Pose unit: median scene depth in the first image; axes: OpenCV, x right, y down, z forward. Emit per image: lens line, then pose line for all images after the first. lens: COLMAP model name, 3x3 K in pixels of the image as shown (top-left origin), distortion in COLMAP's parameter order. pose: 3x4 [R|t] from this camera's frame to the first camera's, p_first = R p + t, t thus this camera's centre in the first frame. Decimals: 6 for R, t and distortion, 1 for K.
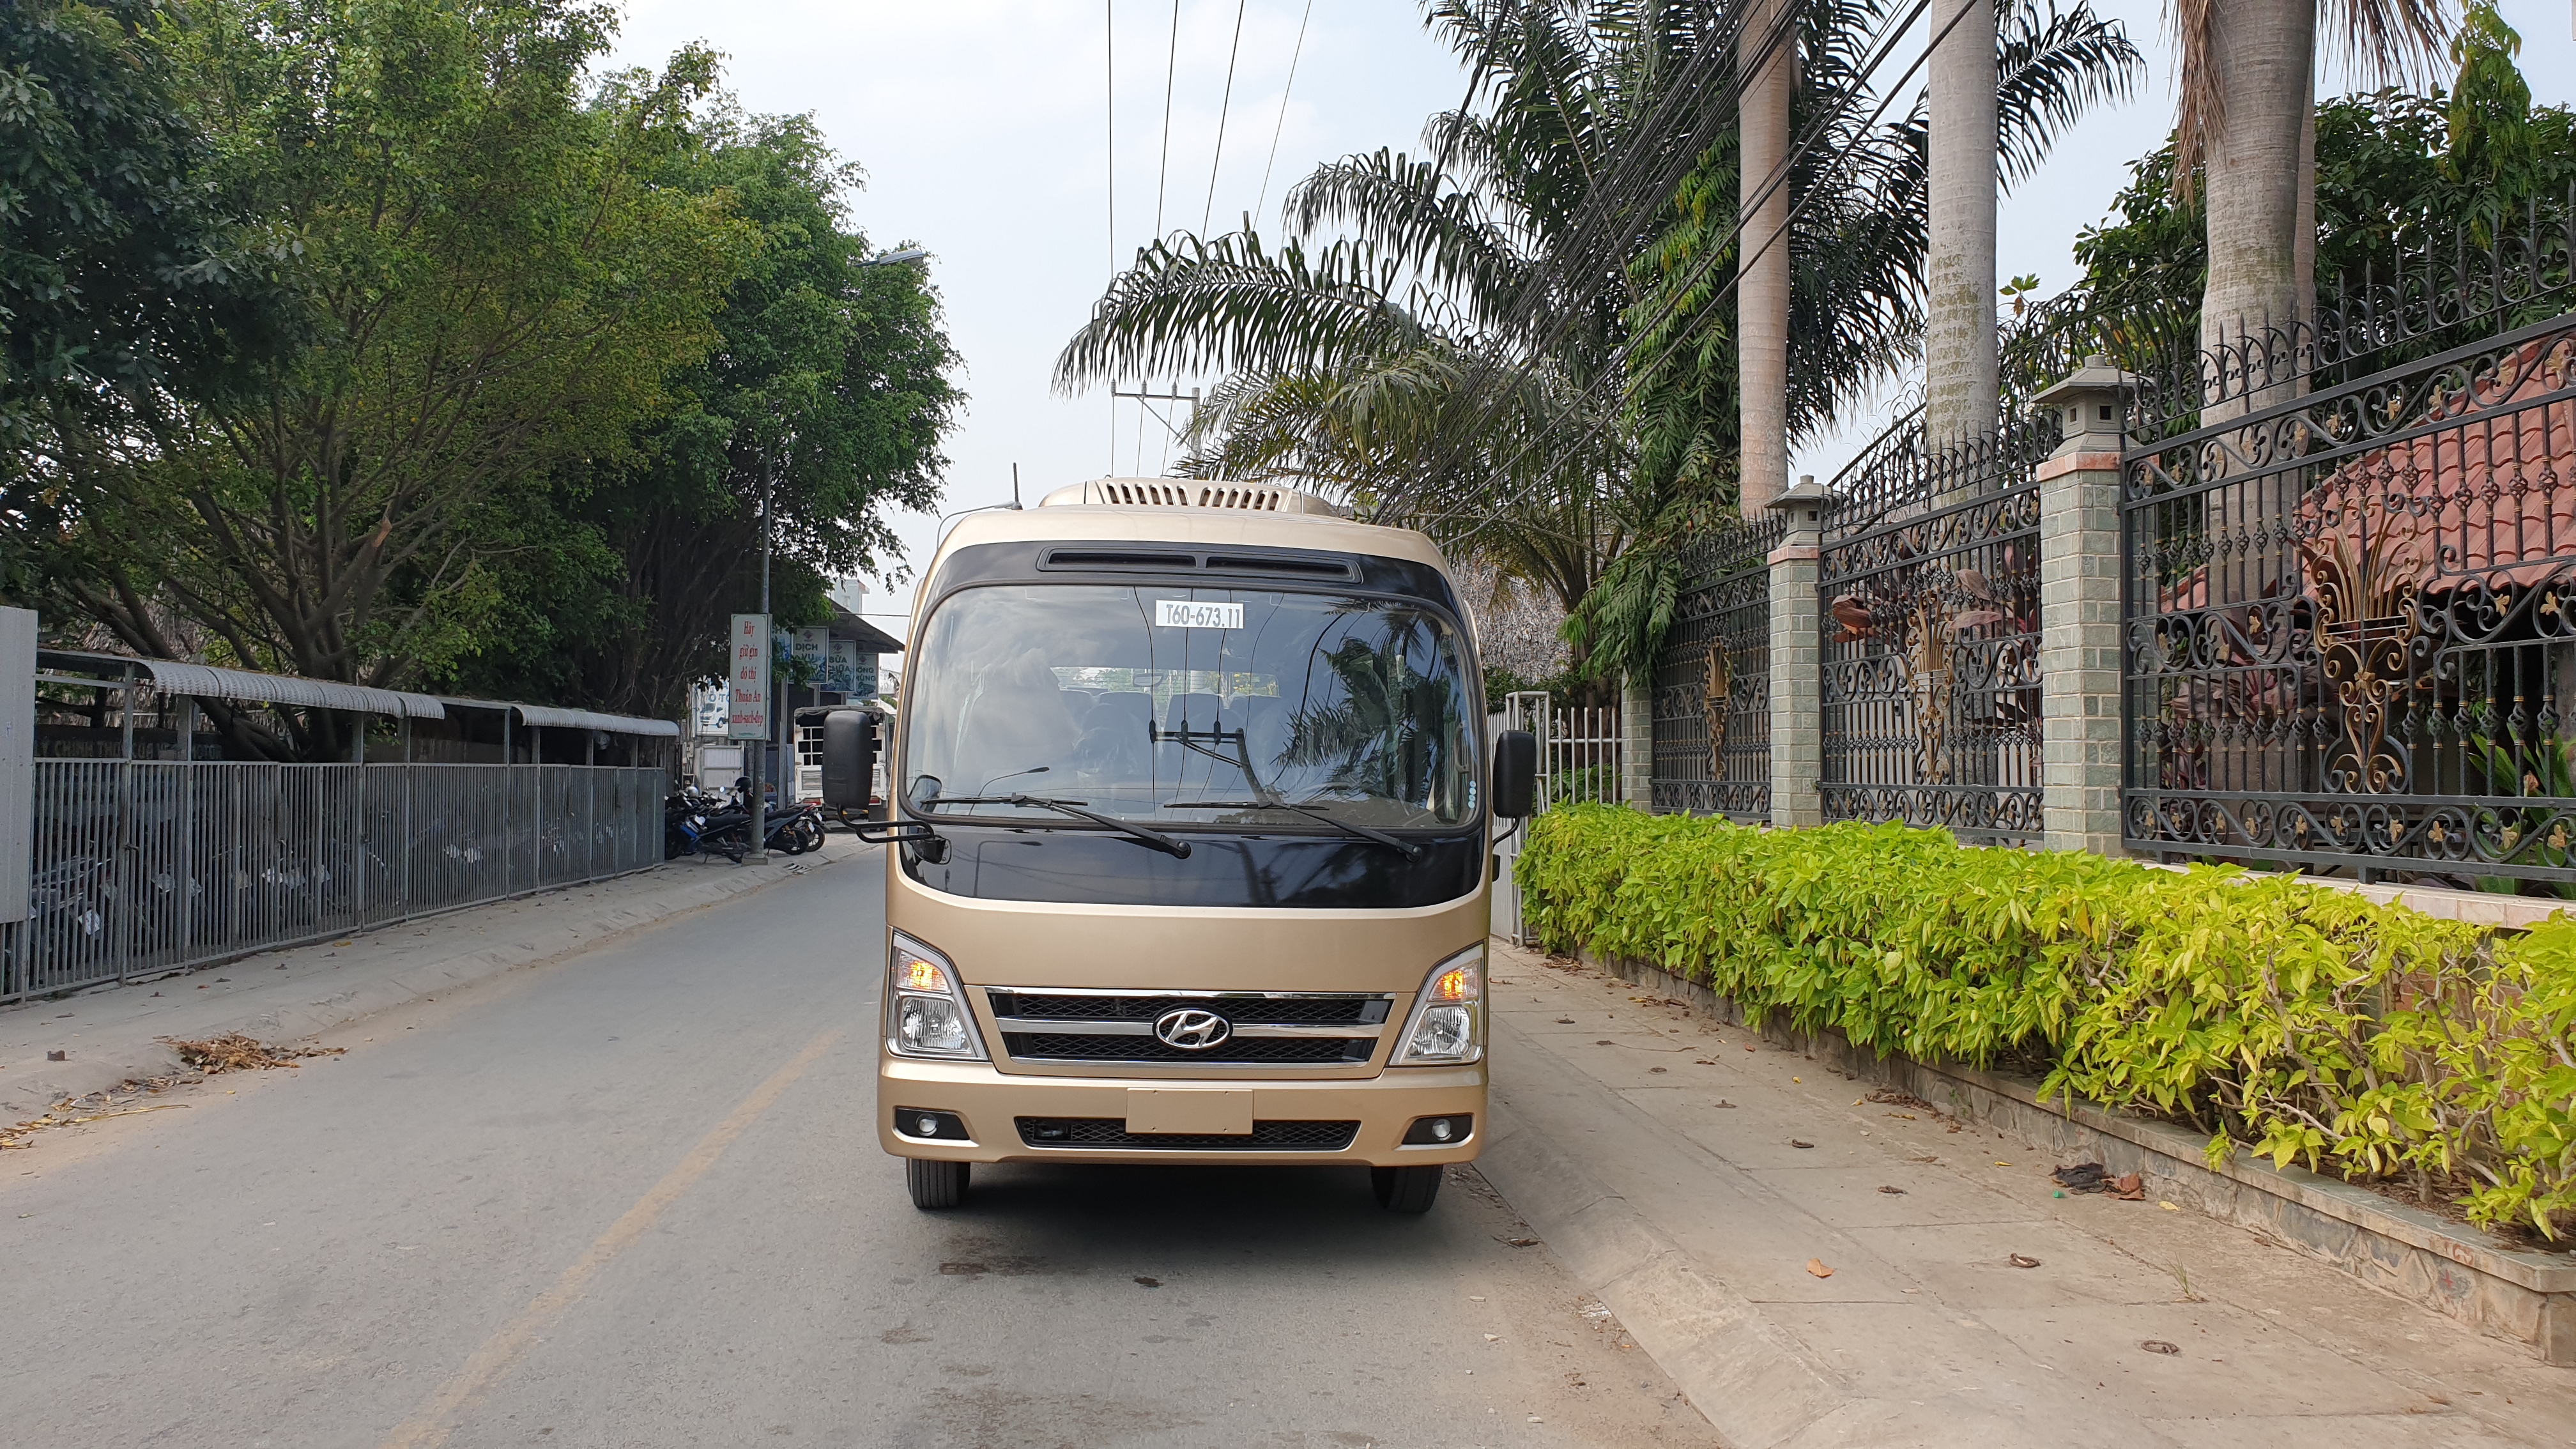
lens RADIAL K [[1986.5, 0, 1288.0], [0, 1986.5, 724.5], [0, 0, 1]] dist [0.066233, 0.001543]
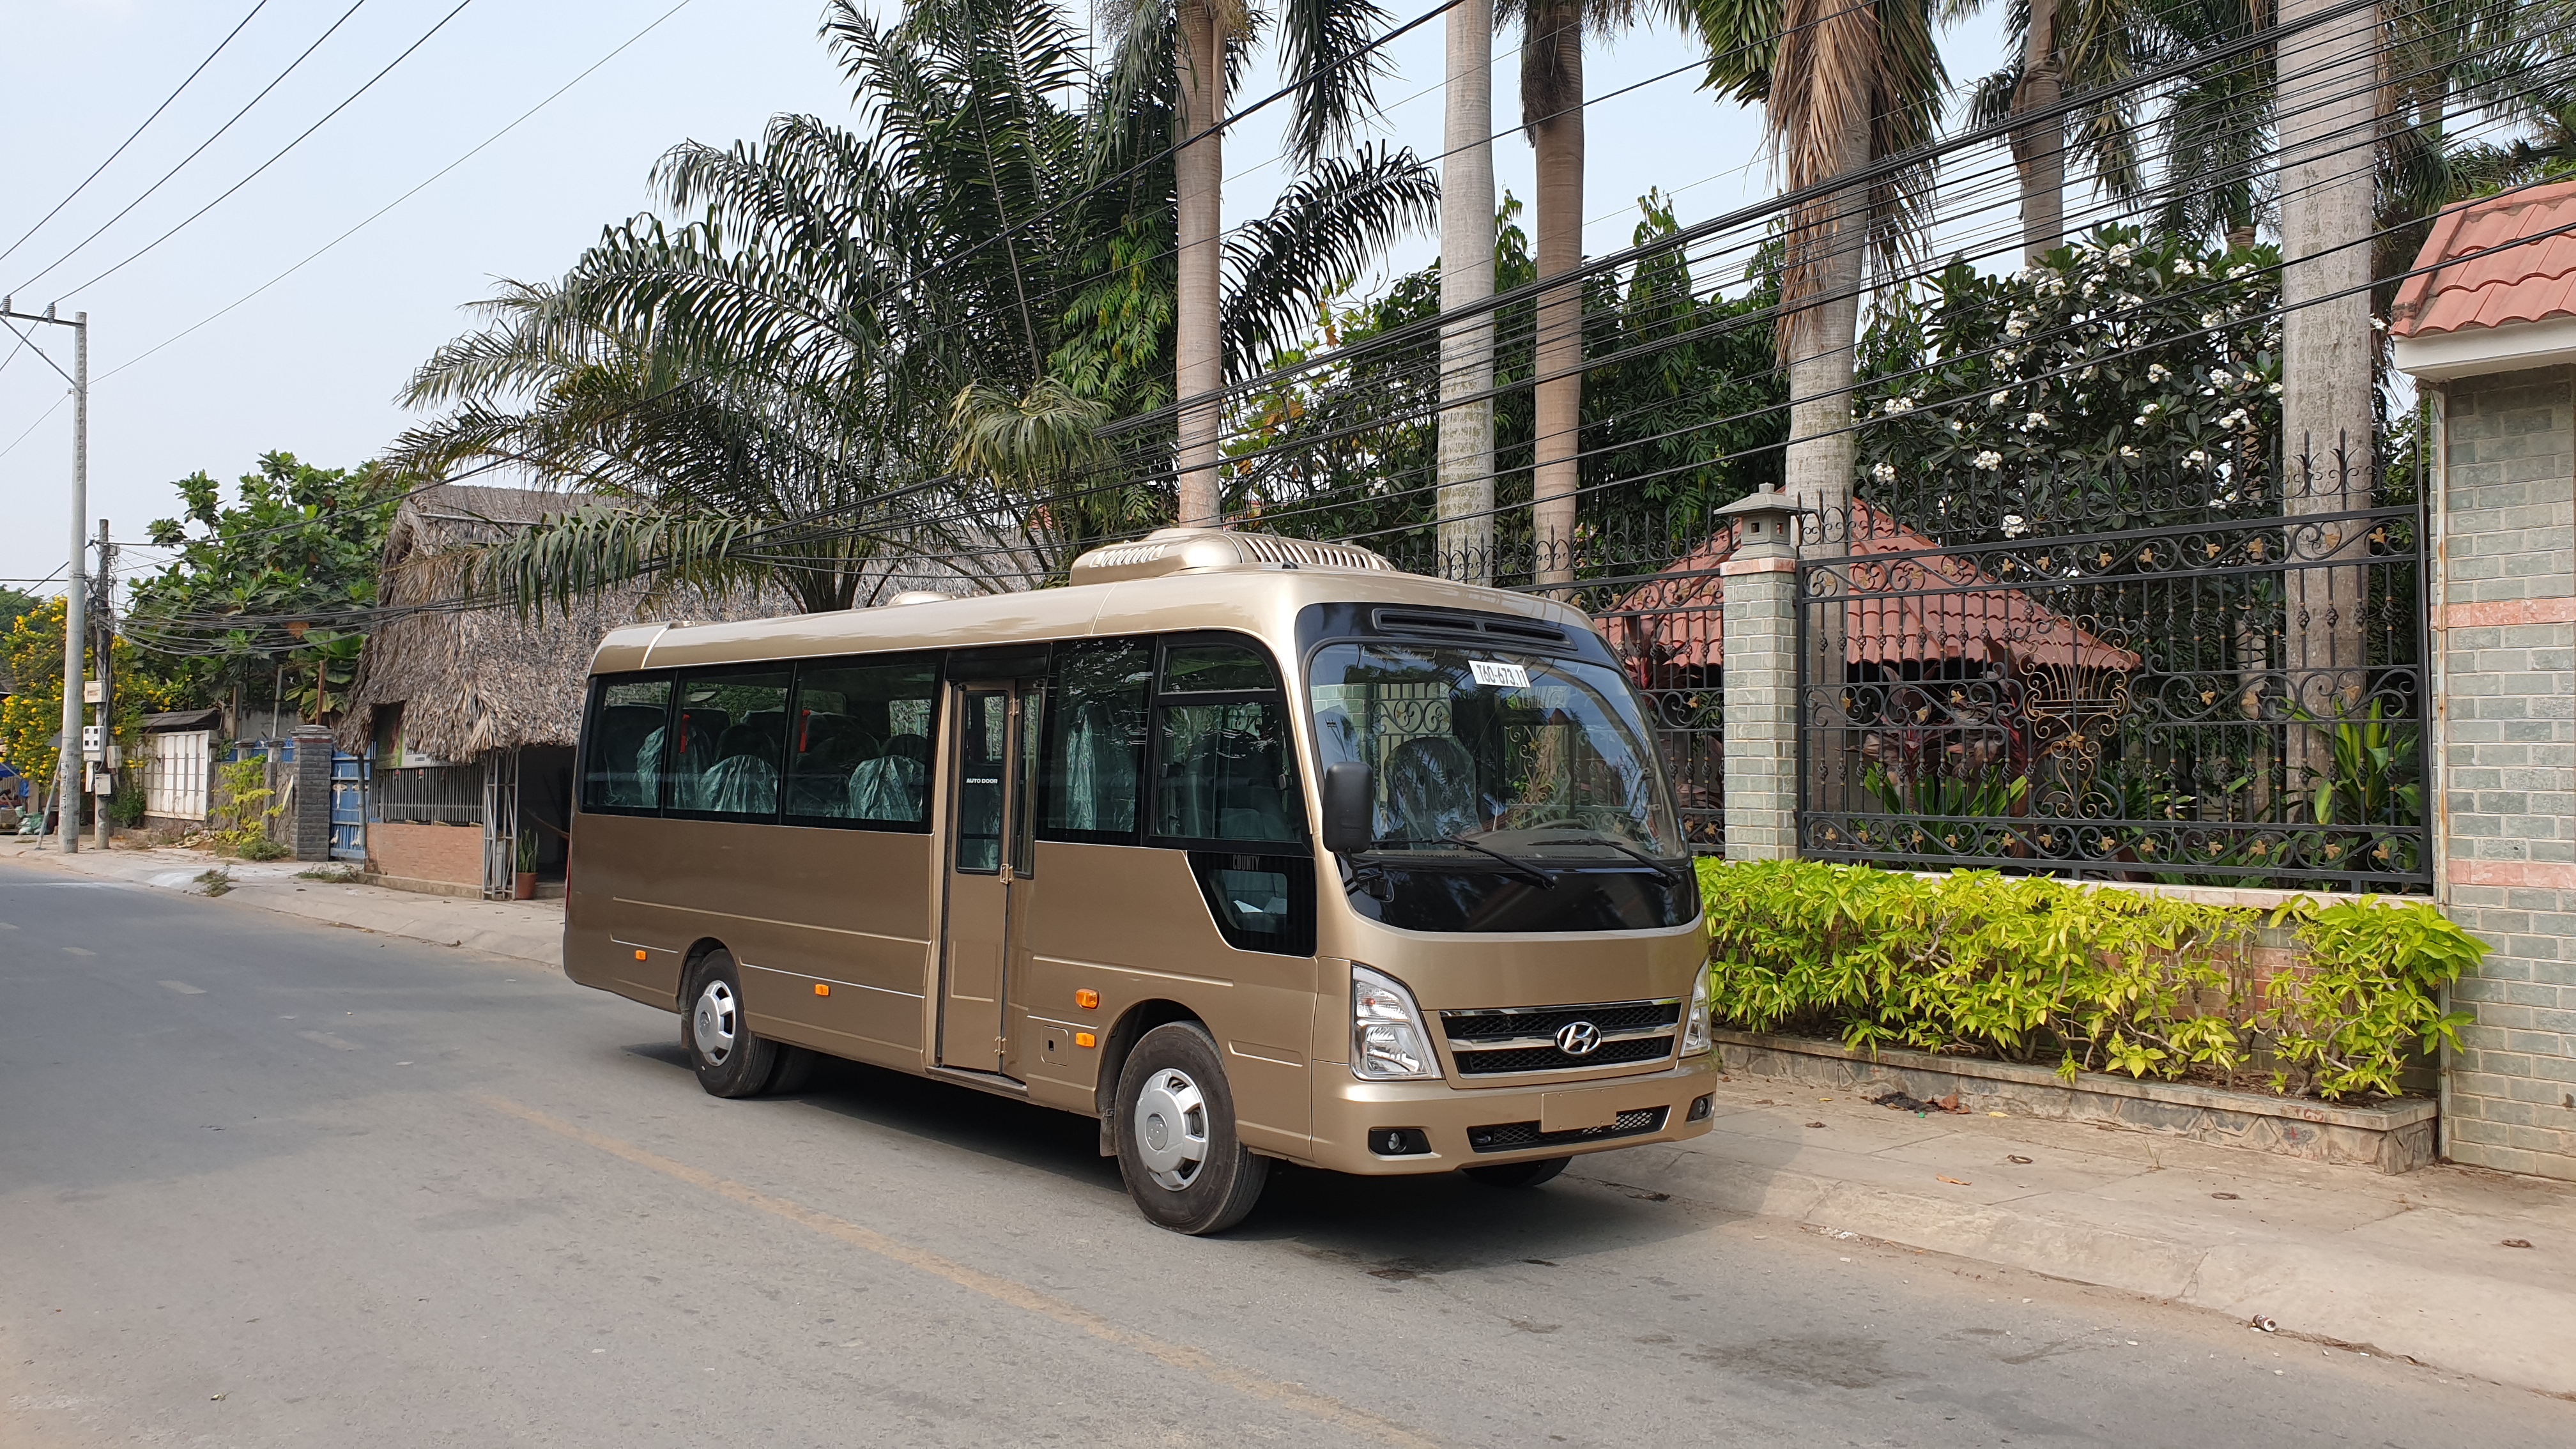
lens RADIAL K [[2029.6, 0, 1287.6], [0, 2029.6, 684.9], [0, 0, 1]] dist [0.049700, -0.002981]
pose [[0.817866, 0.025630, 0.574838, -0.827416], [-0.014820, 0.999614, -0.023483, -0.020605], [-0.575218, 0.010687, 0.817930, 0.121016]]
